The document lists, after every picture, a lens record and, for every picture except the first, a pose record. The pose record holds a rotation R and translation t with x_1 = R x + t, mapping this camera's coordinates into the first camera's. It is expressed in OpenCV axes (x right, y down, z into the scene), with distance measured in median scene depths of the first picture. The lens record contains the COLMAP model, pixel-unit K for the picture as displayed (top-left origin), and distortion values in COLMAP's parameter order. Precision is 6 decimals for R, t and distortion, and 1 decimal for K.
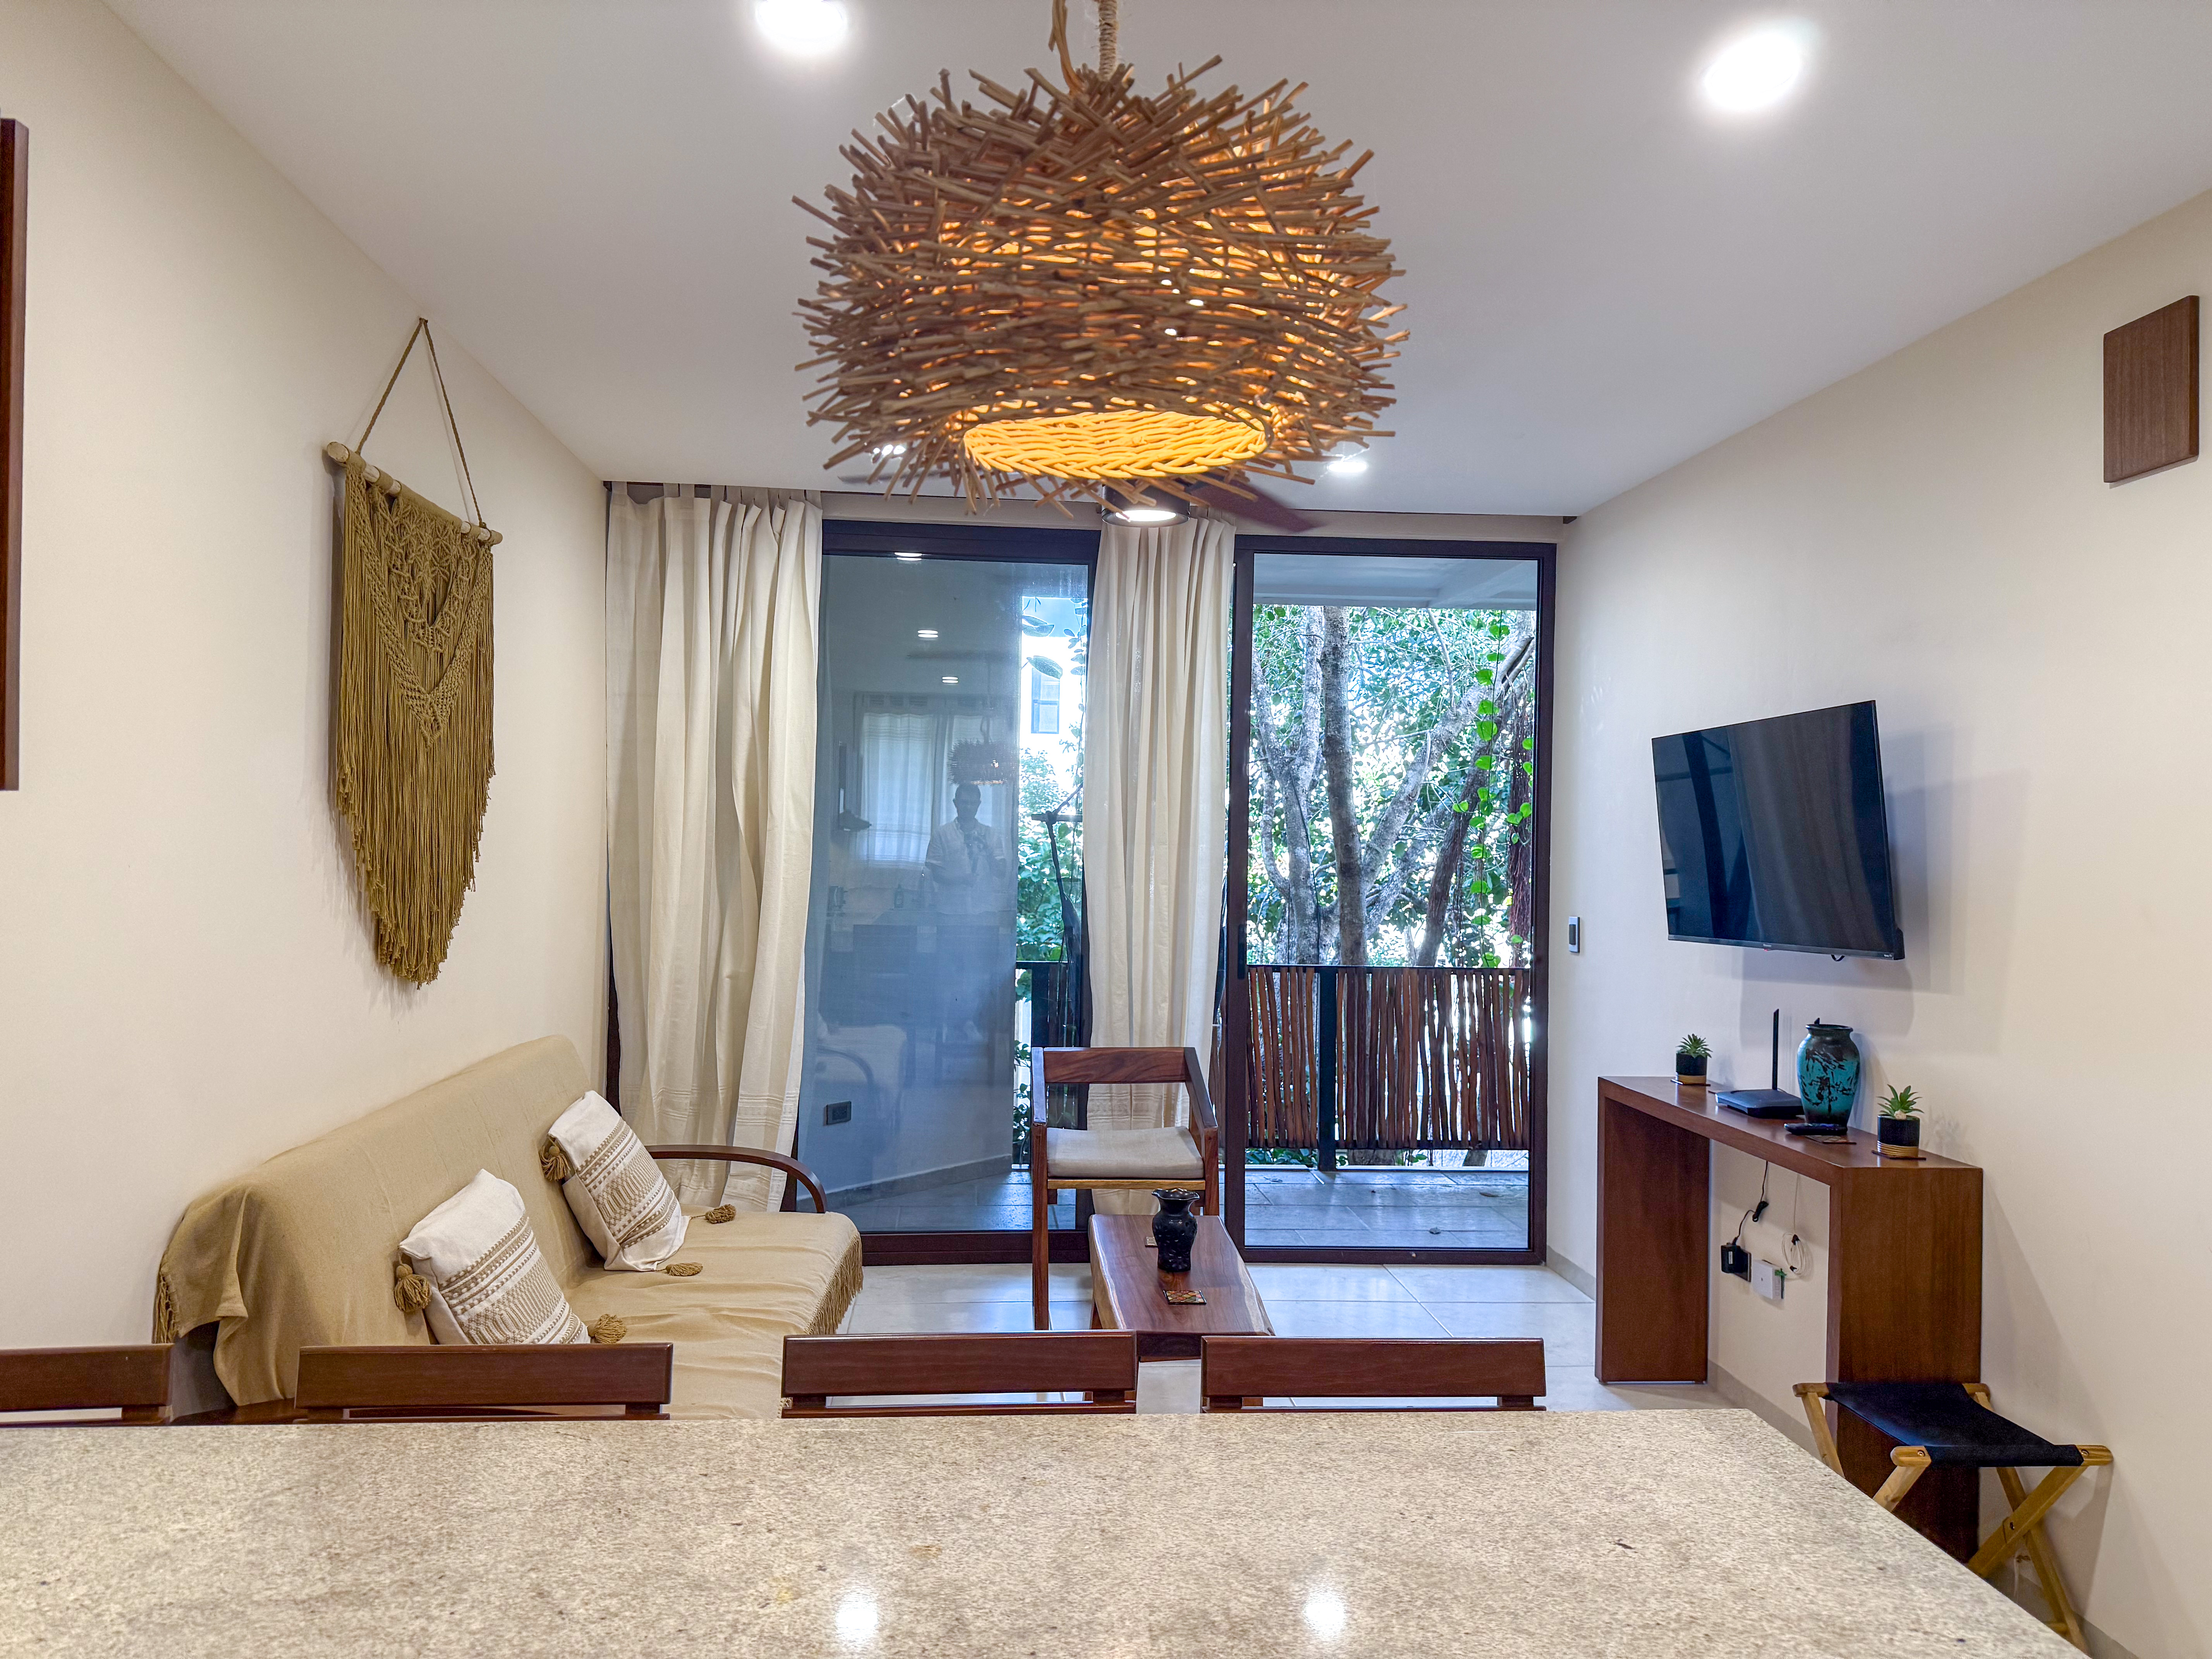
lens RADIAL K [[1543.2, 0, 1106.0], [0, 1543.2, 829.5], [0, 0, 1]] dist [0.107795, -0.151410]
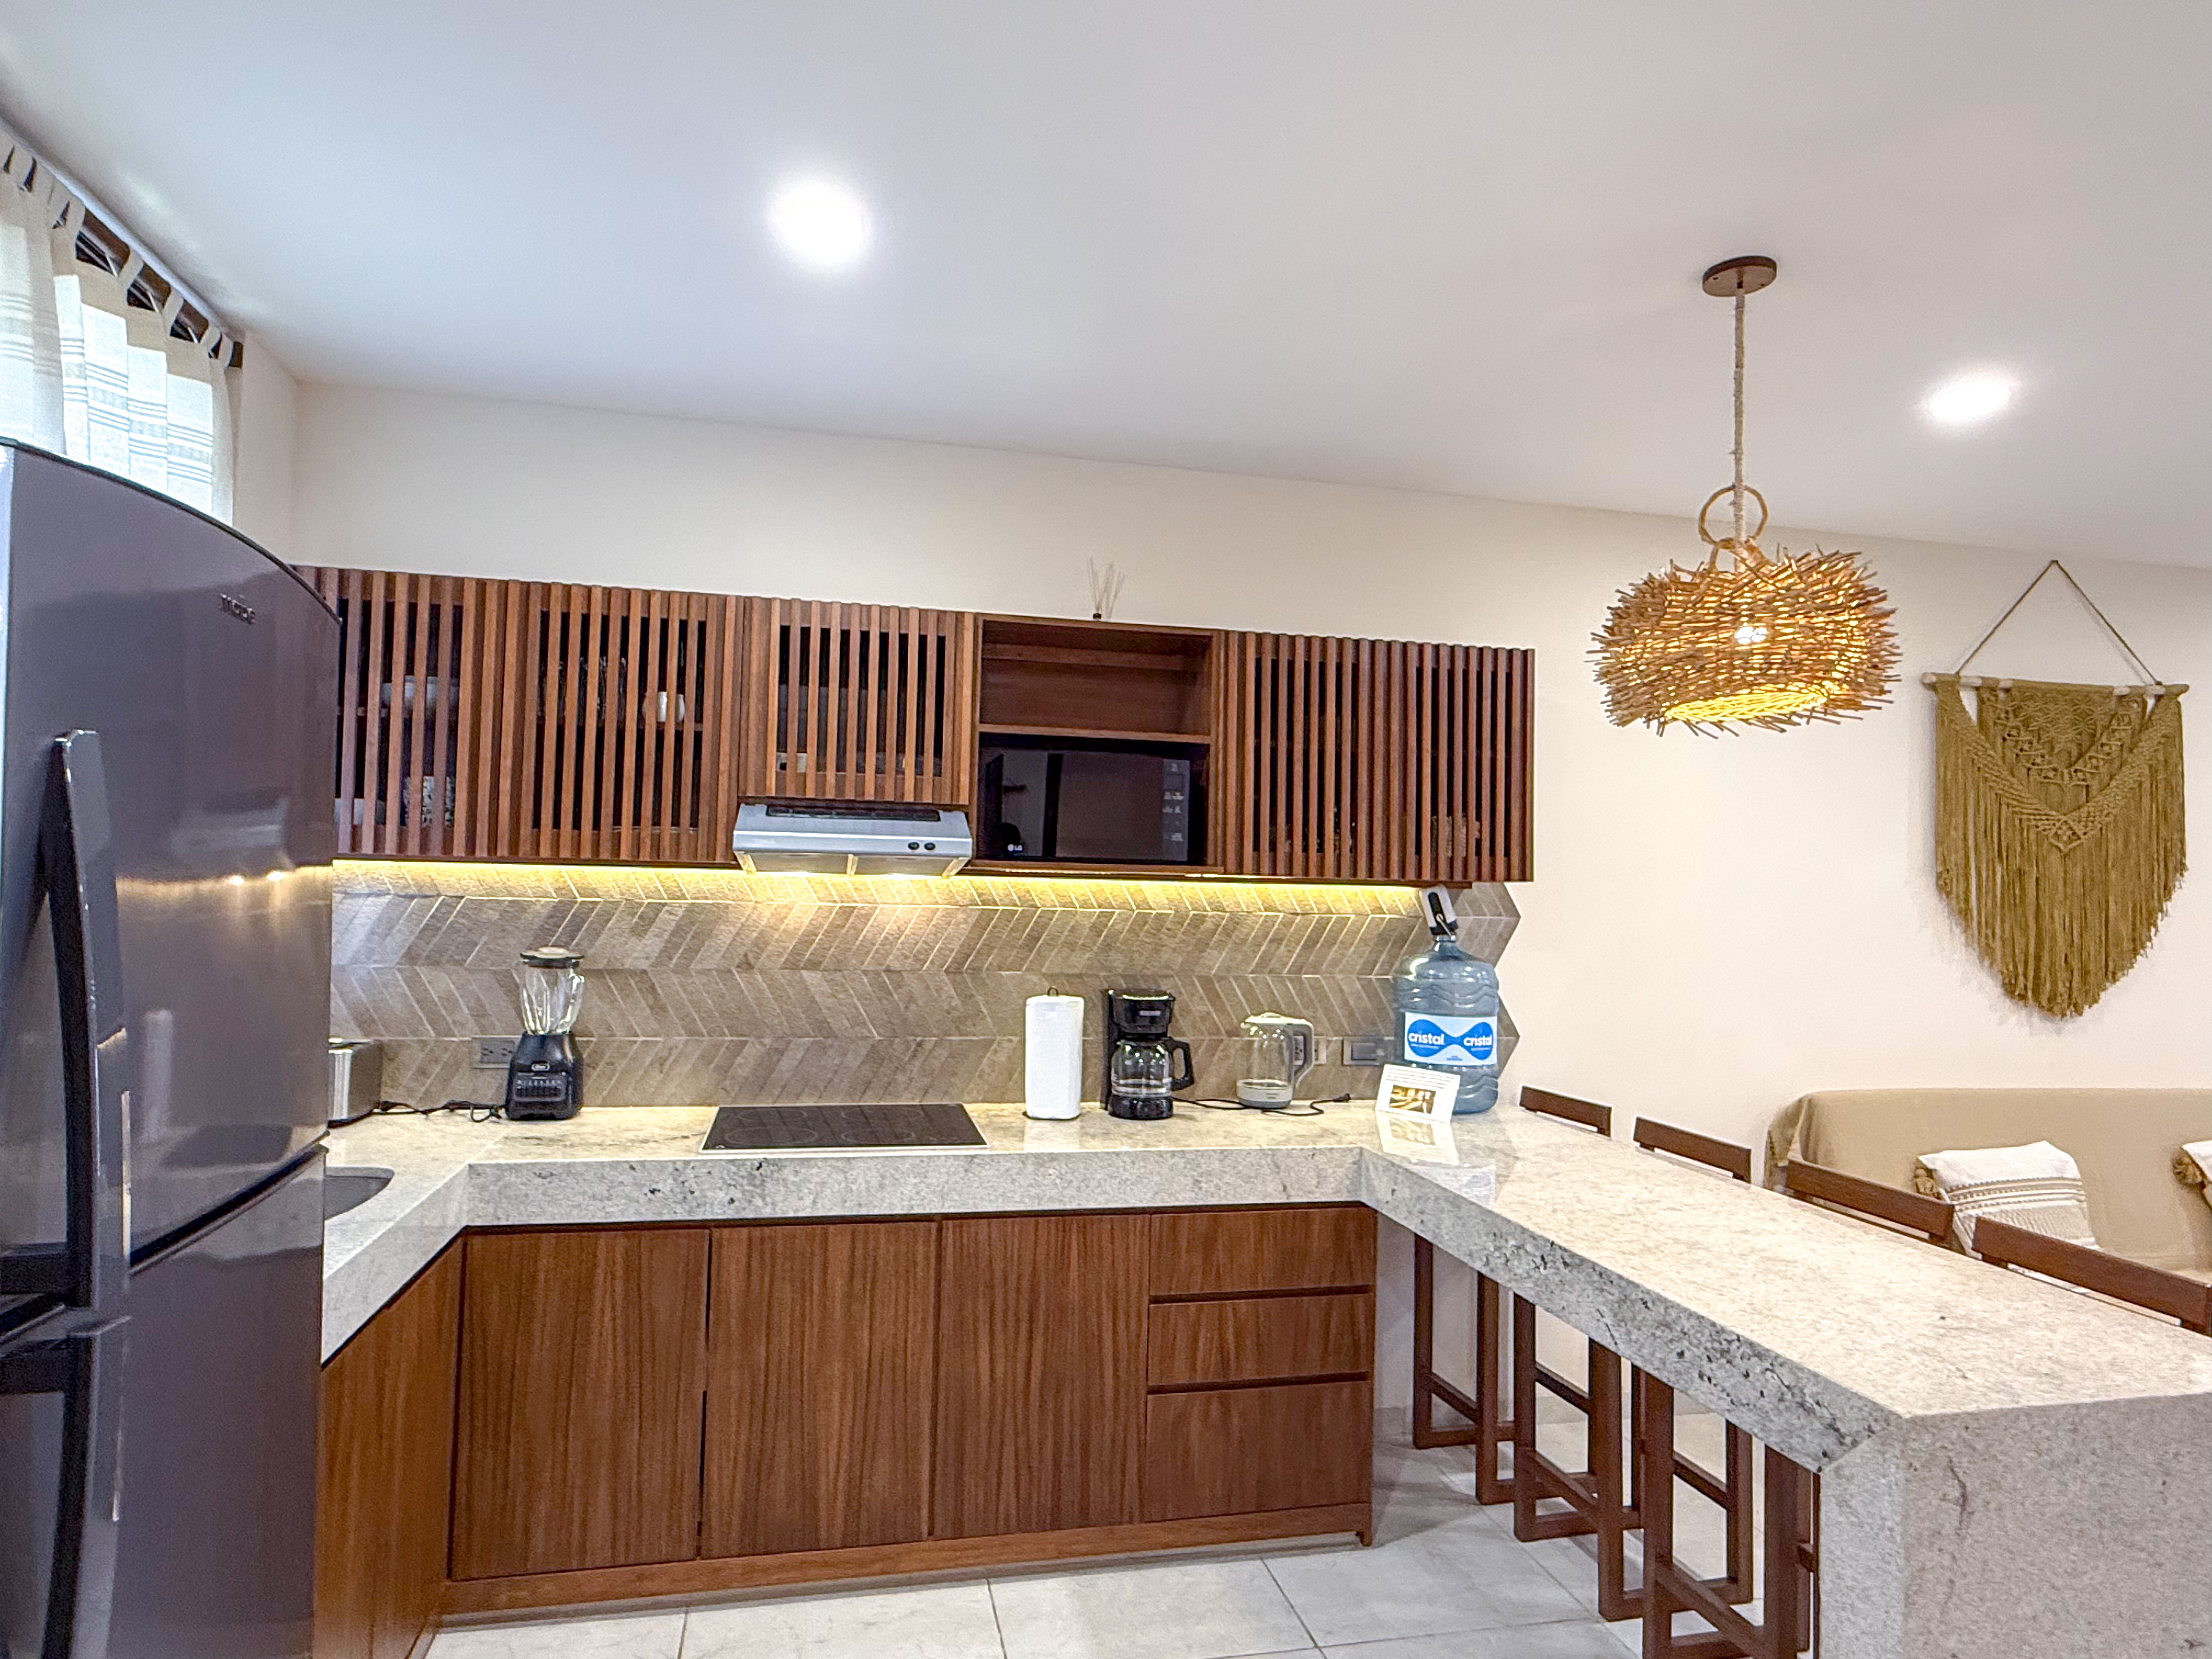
lens RADIAL K [[1255.6, 0, 1114.6], [0, 1255.6, 828.5], [0, 0, 1]] dist [-0.000037, 0.000955]
pose [[0.142279, -0.059324, -0.988047, 0.541804], [-0.019647, 0.997836, -0.062741, 0.013713], [0.989632, 0.028339, 0.140806, -0.024650]]
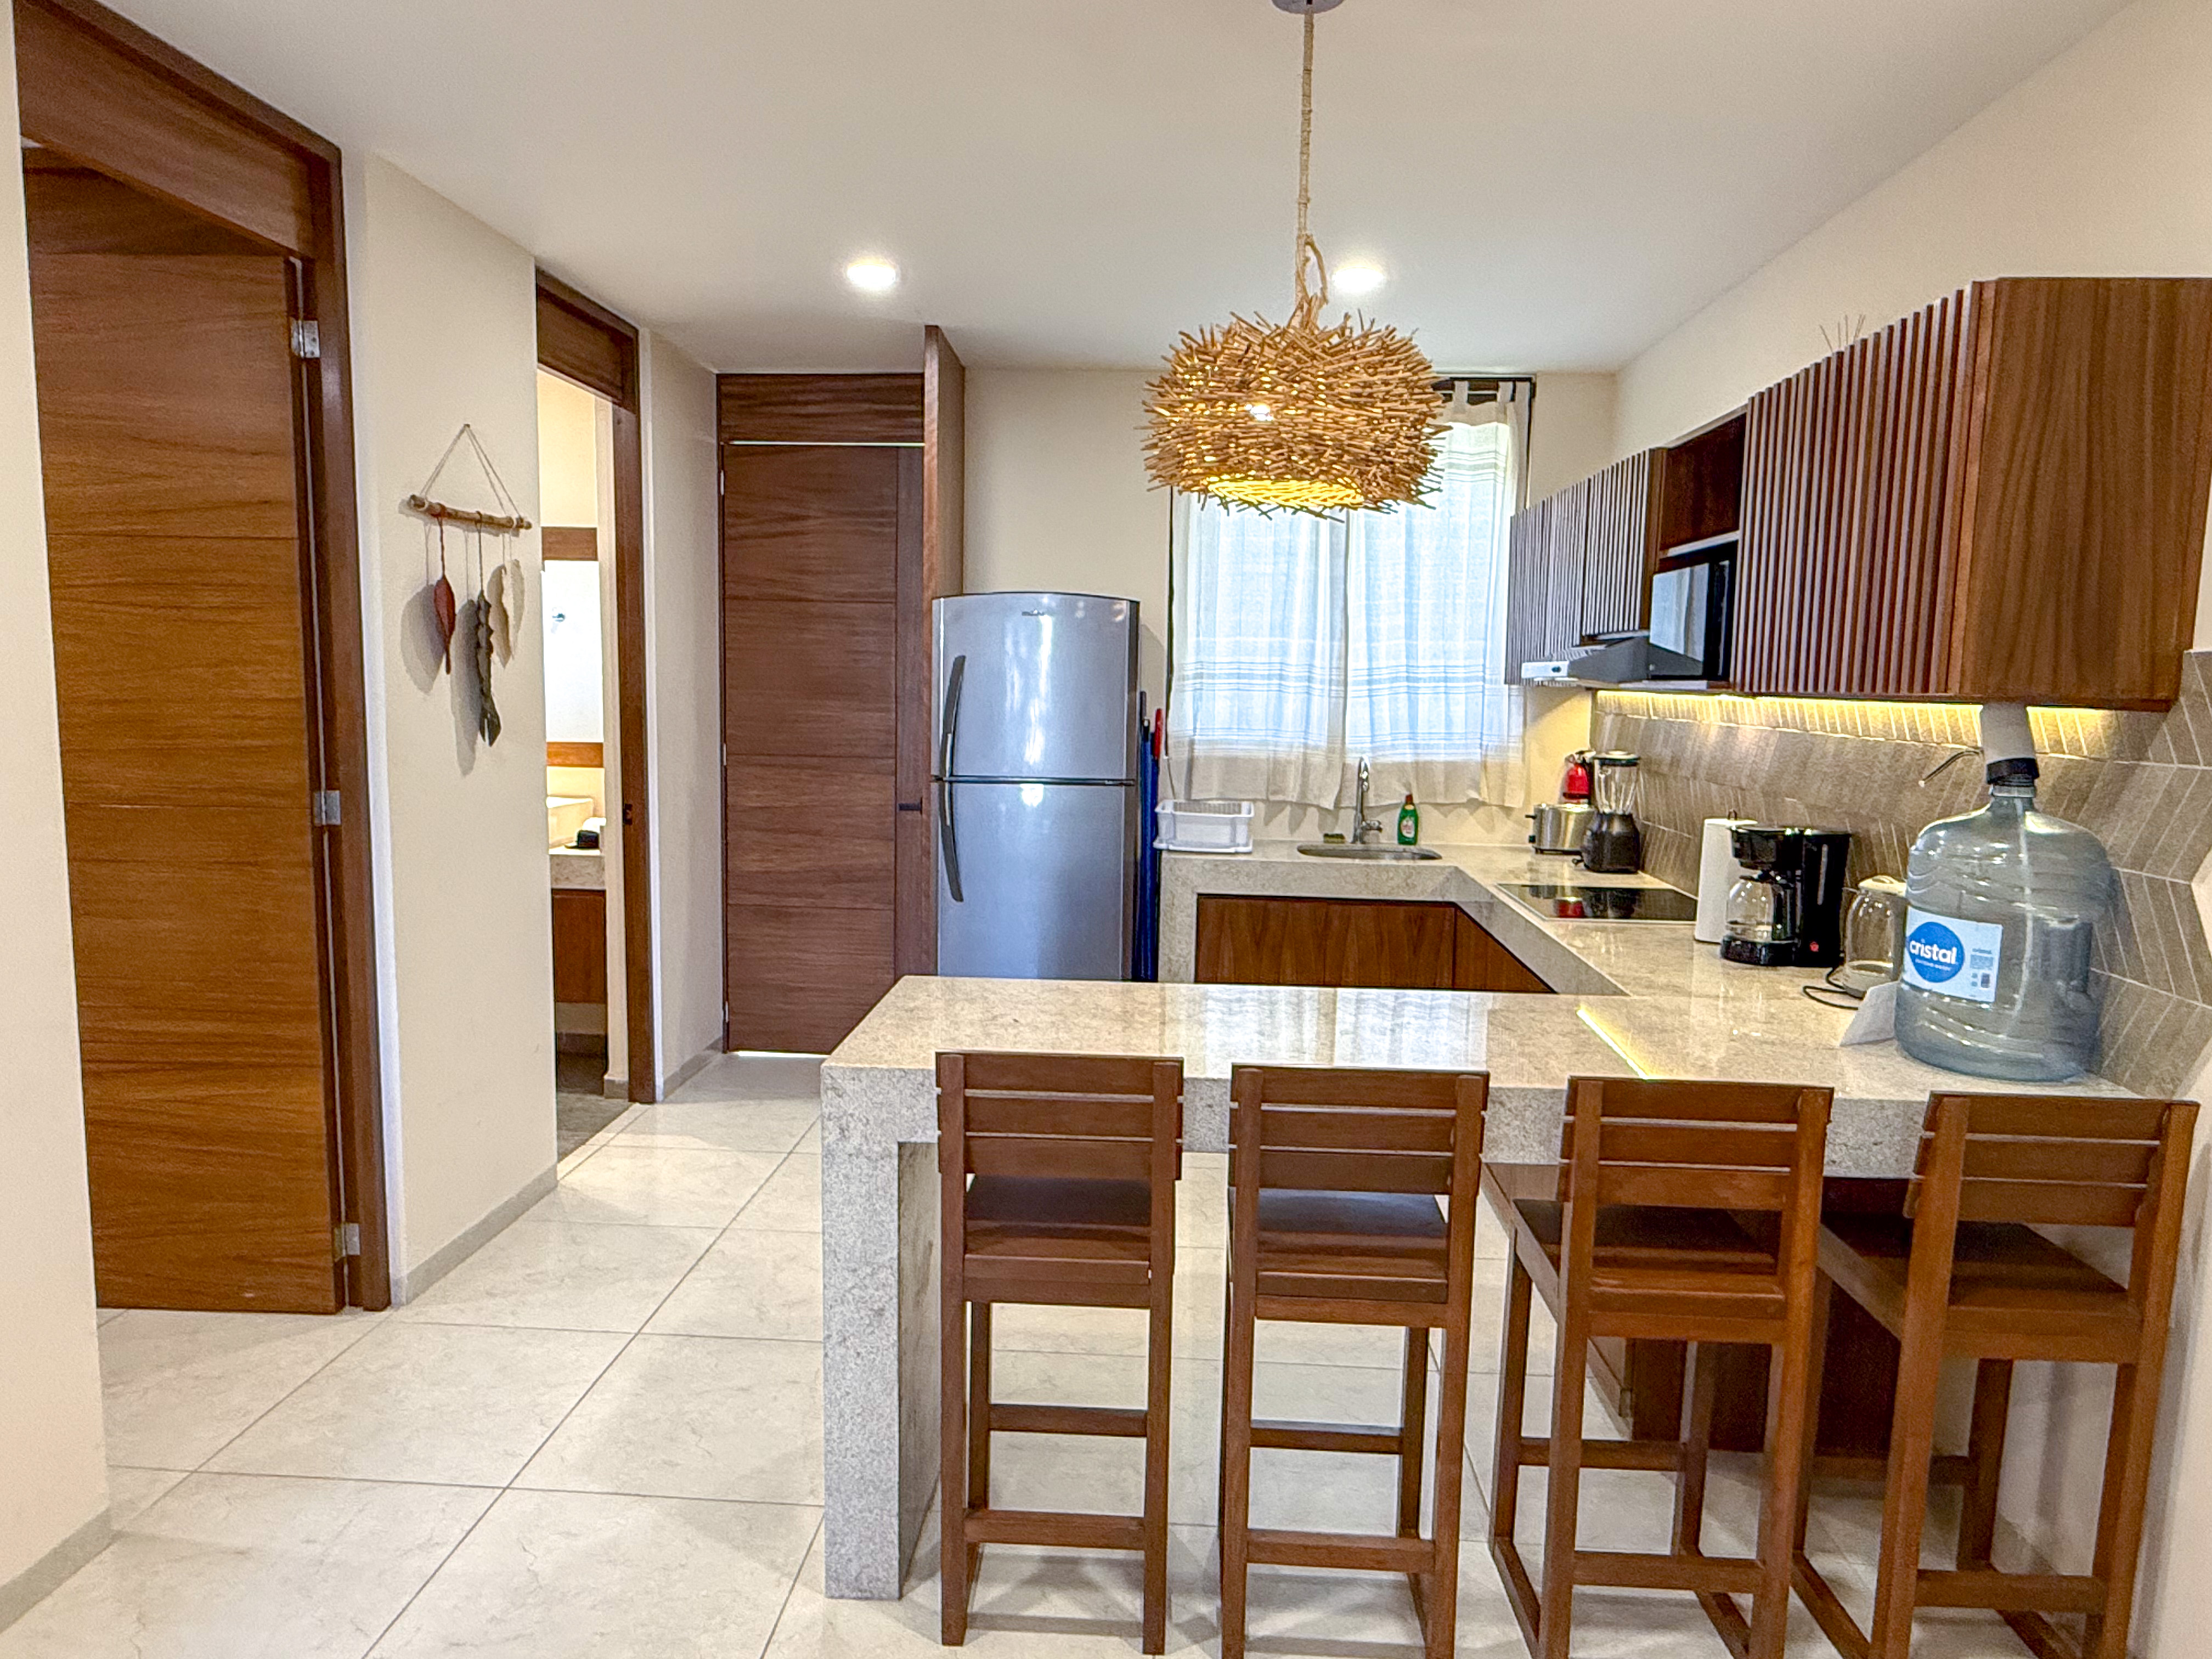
lens RADIAL K [[1385.9, 0, 1106.0], [0, 1385.9, 829.5], [0, 0, 1]] dist [0.027908, -0.000179]
pose [[-0.987910, -0.052748, 0.145781, -0.022673], [-0.036730, 0.993201, 0.110463, -0.003984], [-0.150617, 0.103773, -0.983131, 0.980683]]
